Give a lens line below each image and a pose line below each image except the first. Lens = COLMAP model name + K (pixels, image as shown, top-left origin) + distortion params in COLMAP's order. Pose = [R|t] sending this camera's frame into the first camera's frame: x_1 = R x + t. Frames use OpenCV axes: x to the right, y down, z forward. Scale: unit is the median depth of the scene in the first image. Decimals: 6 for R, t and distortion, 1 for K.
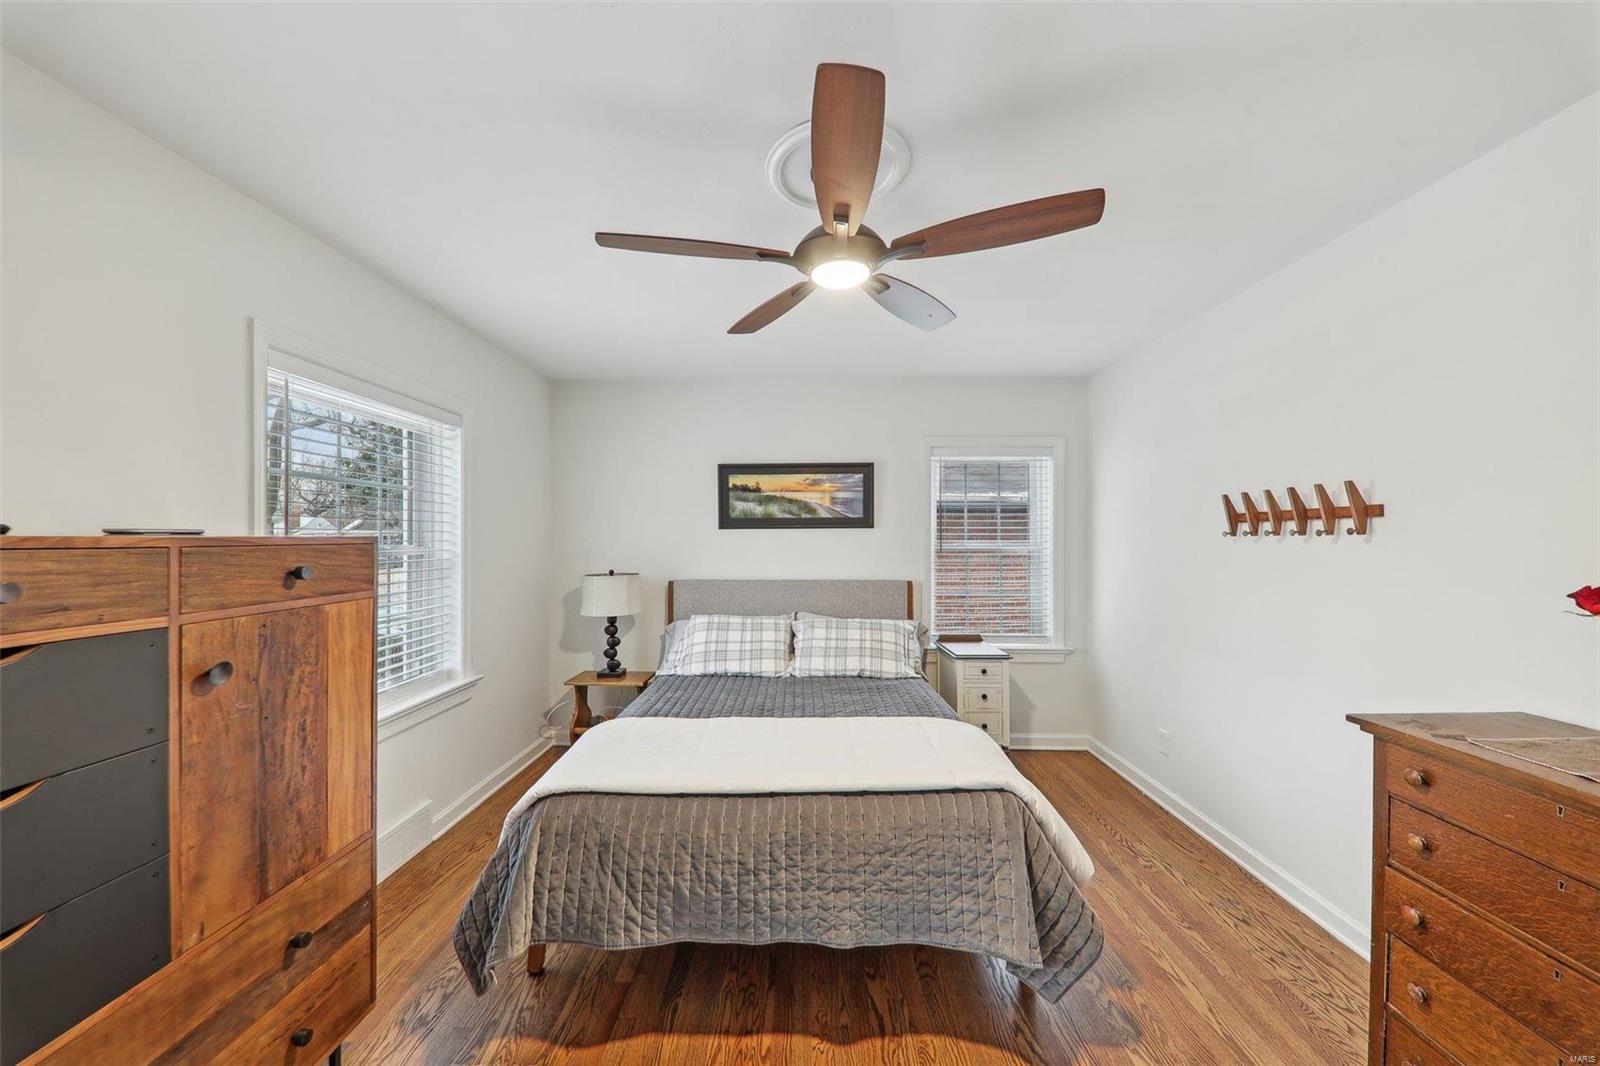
lens RADIAL K [[567.9, 0, 802.1], [0, 567.9, 537.9], [0, 0, 1]] dist [0.000285, -0.002190]
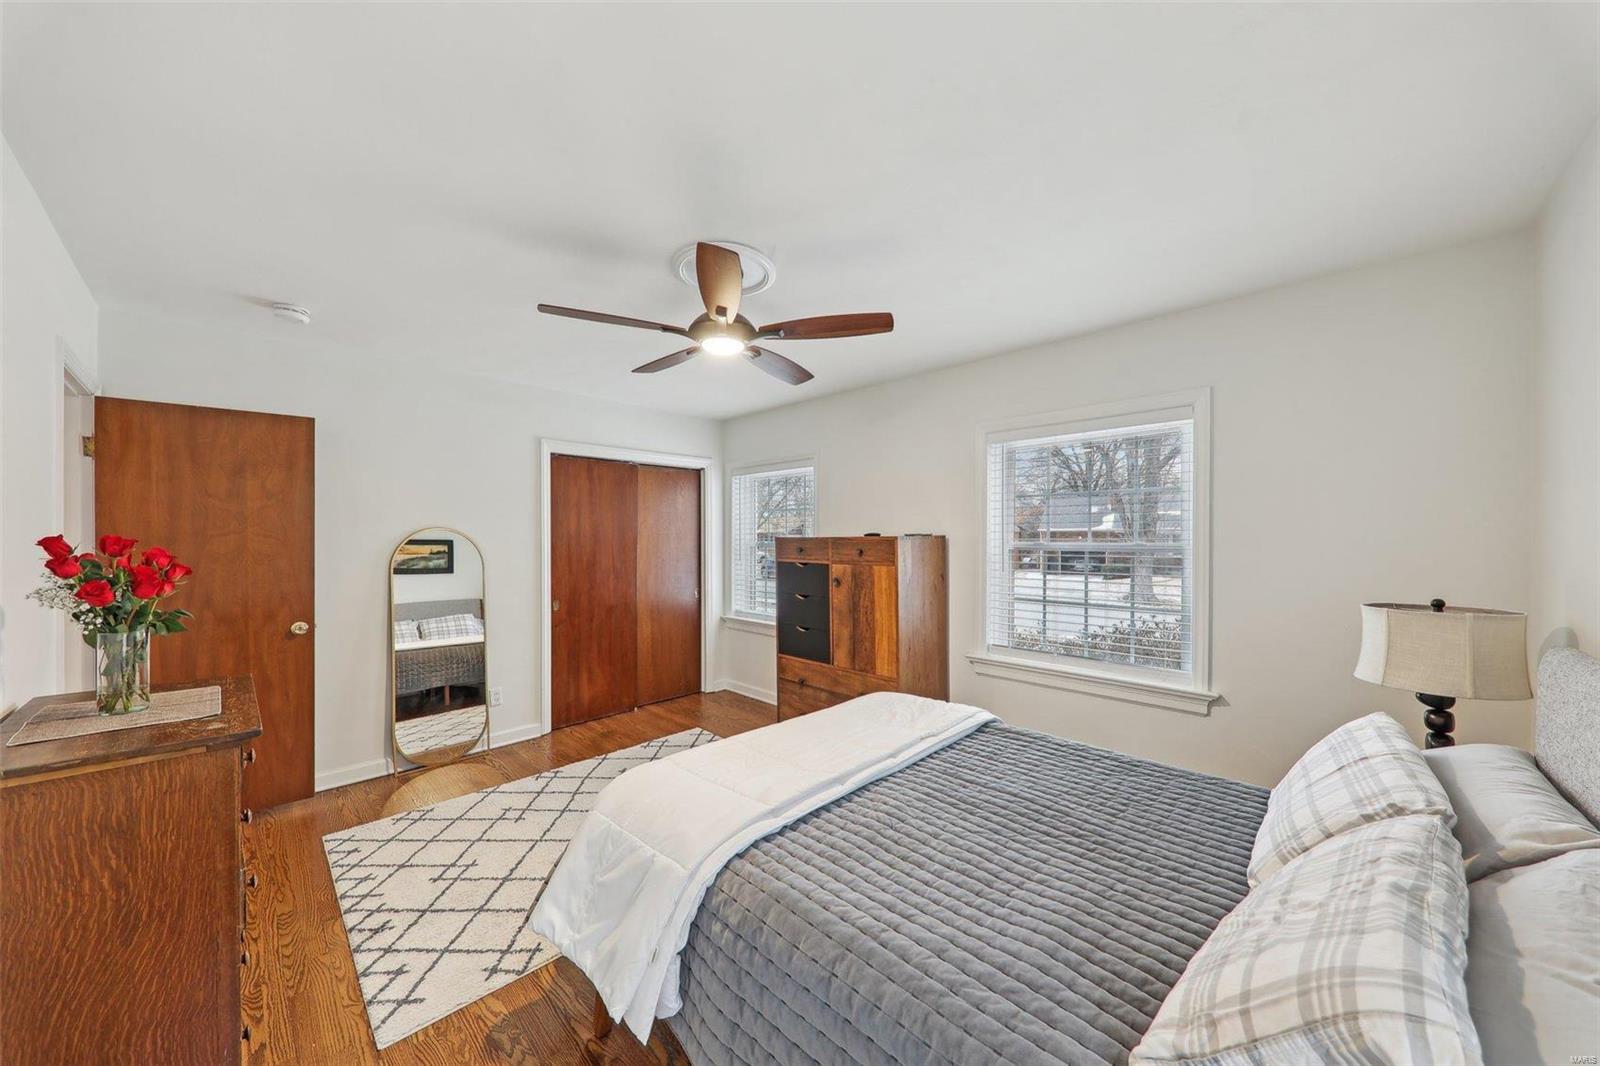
lens RADIAL K [[567.9, 0, 805.6], [0, 567.9, 533.1], [0, 0, 1]] dist [0.000285, -0.002190]
pose [[-0.695108, -0.002573, -0.718901, 0.412455], [0.004093, 0.999963, -0.007537, -0.000536], [0.718894, -0.008181, -0.695072, 0.952028]]
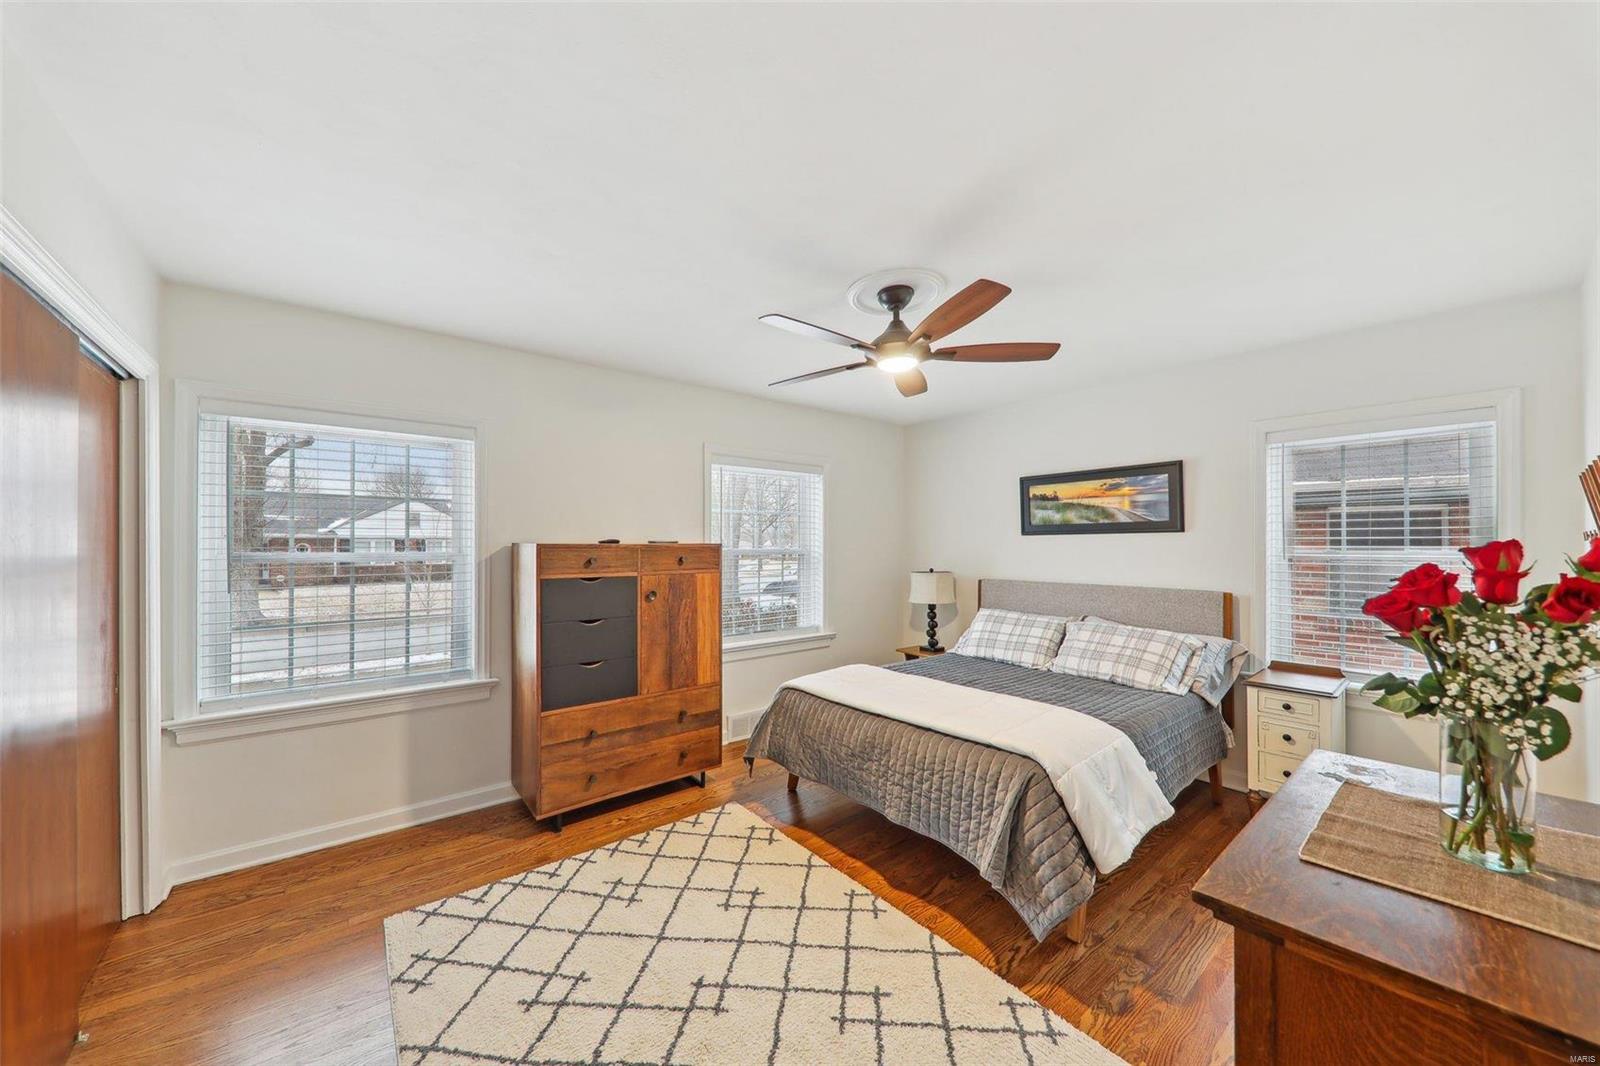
lens RADIAL K [[567.9, 0, 793.4], [0, 567.9, 541.1], [0, 0, 1]] dist [0.000285, -0.002190]
pose [[0.639396, -0.003616, -0.768869, 0.456420], [0.002156, 0.999993, -0.002911, -0.002086], [0.768875, 0.000203, 0.639399, -0.063193]]
